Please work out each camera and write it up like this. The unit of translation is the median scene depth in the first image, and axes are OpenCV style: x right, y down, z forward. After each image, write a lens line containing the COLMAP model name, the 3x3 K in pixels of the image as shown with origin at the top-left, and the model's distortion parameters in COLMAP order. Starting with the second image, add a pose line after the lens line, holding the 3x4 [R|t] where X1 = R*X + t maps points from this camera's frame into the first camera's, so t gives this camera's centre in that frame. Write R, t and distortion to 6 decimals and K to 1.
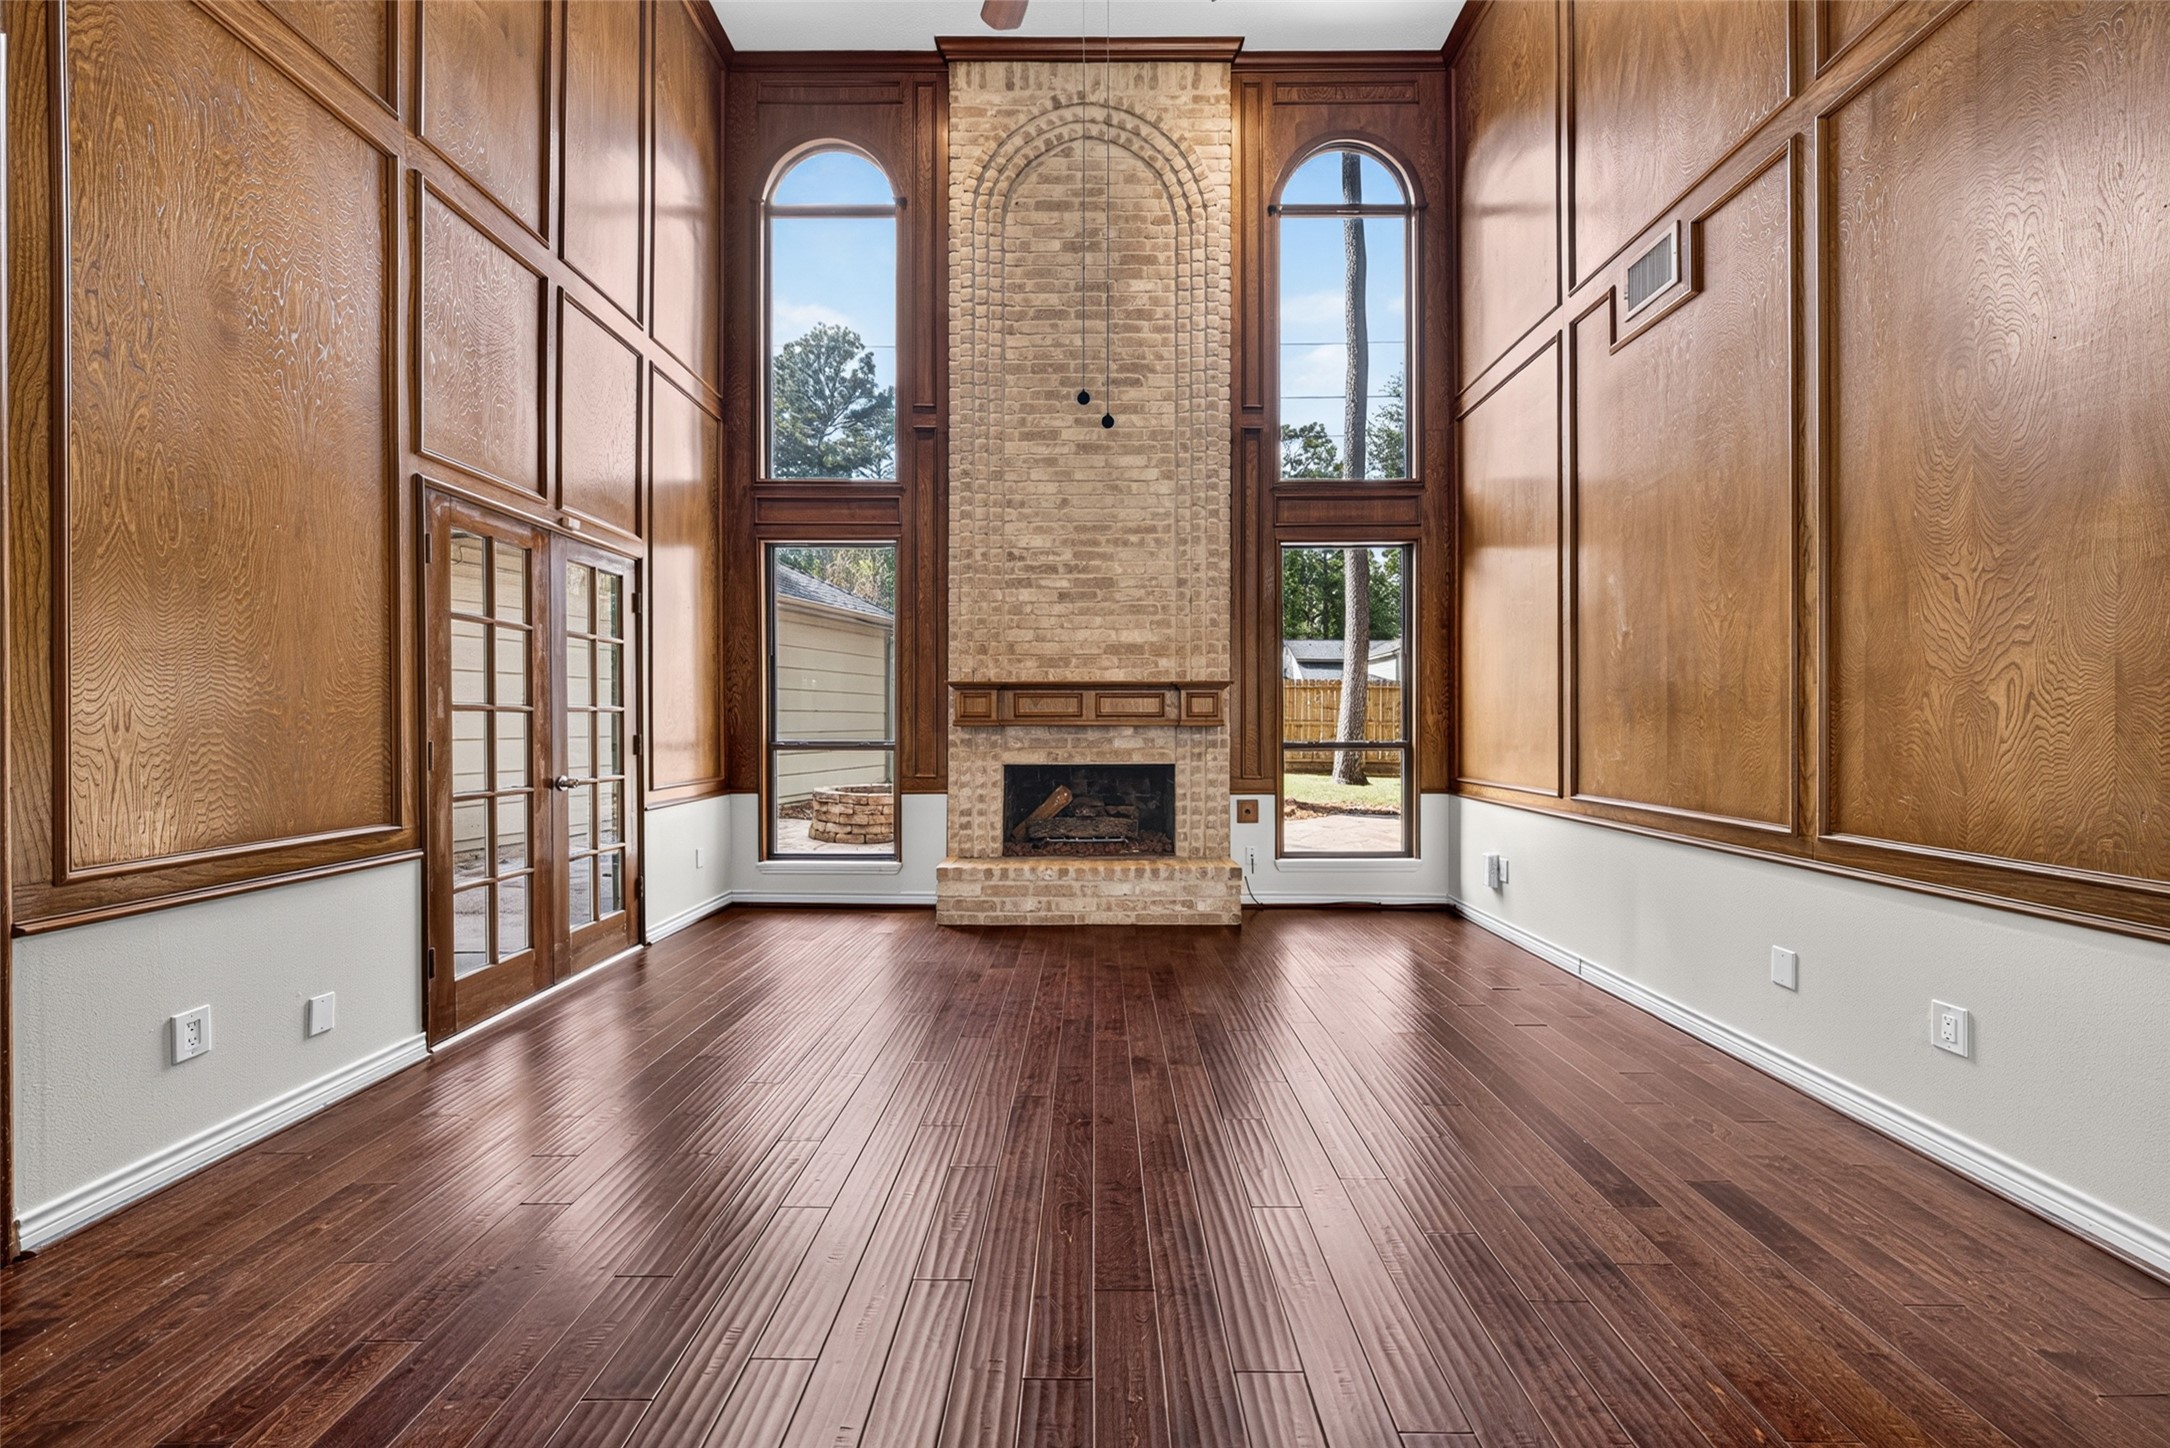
lens RADIAL K [[754.8, 0, 1113.1], [0, 754.8, 724.0], [0, 0, 1]] dist [-0.006896, 0.000791]
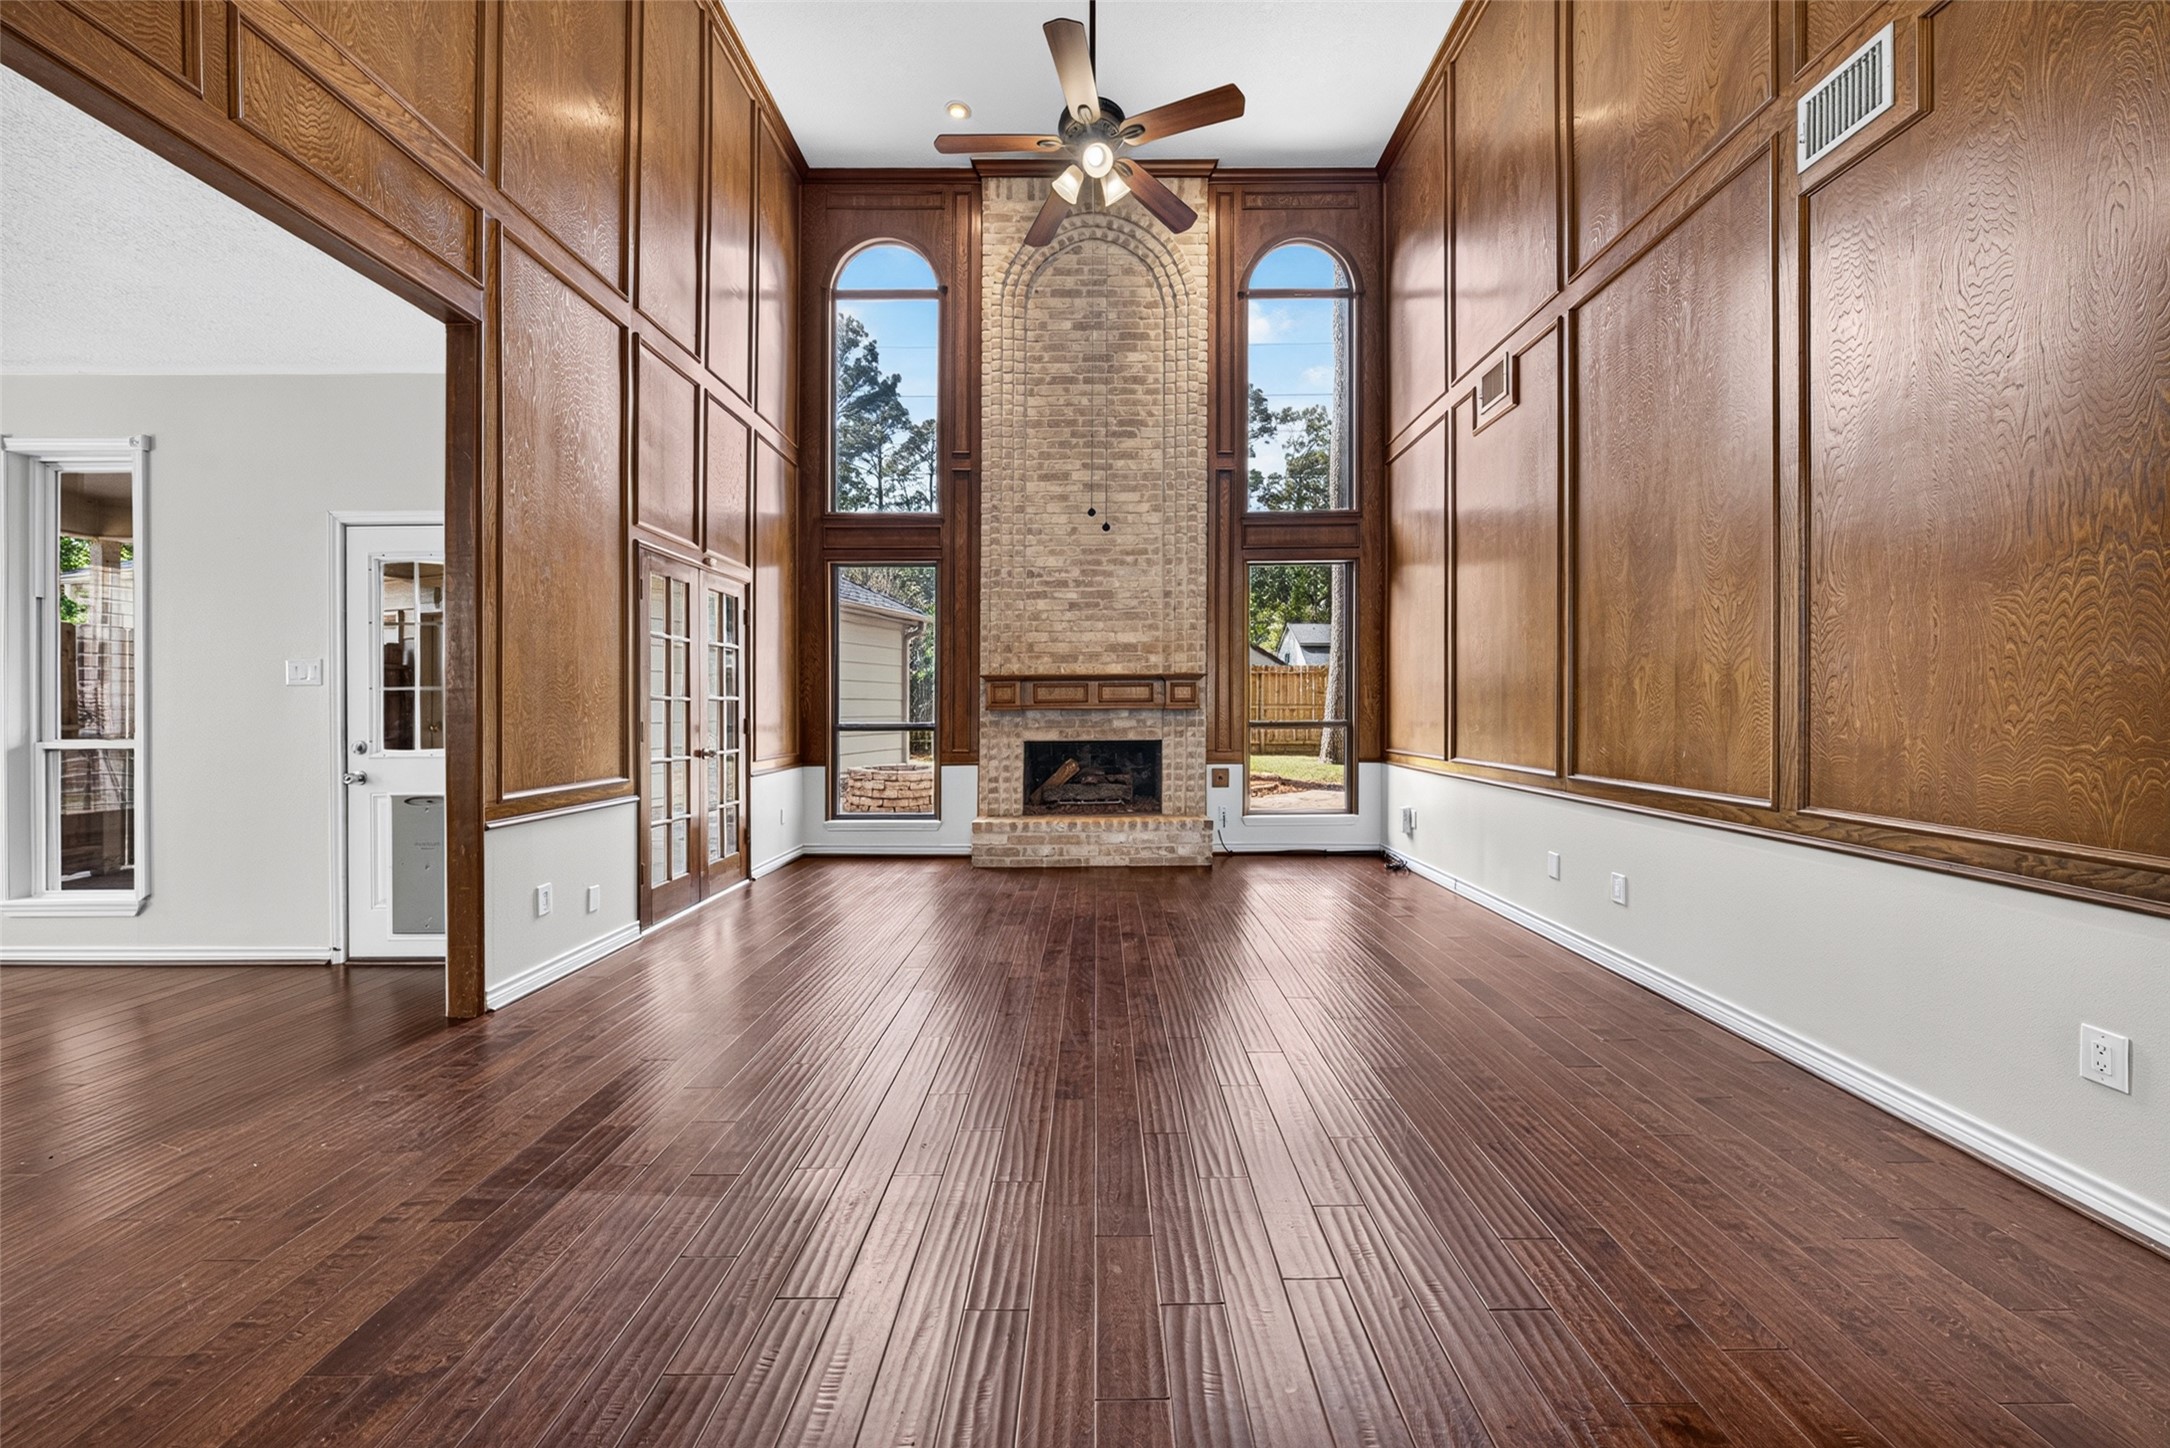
lens RADIAL K [[754.8, 0, 1111.2], [0, 754.8, 705.3], [0, 0, 1]] dist [-0.006896, 0.000791]
pose [[0.999979, -0.003070, -0.005746, 0.004538], [0.003044, 0.999986, -0.004431, 0.001322], [0.005759, 0.004413, 0.999974, -0.249180]]
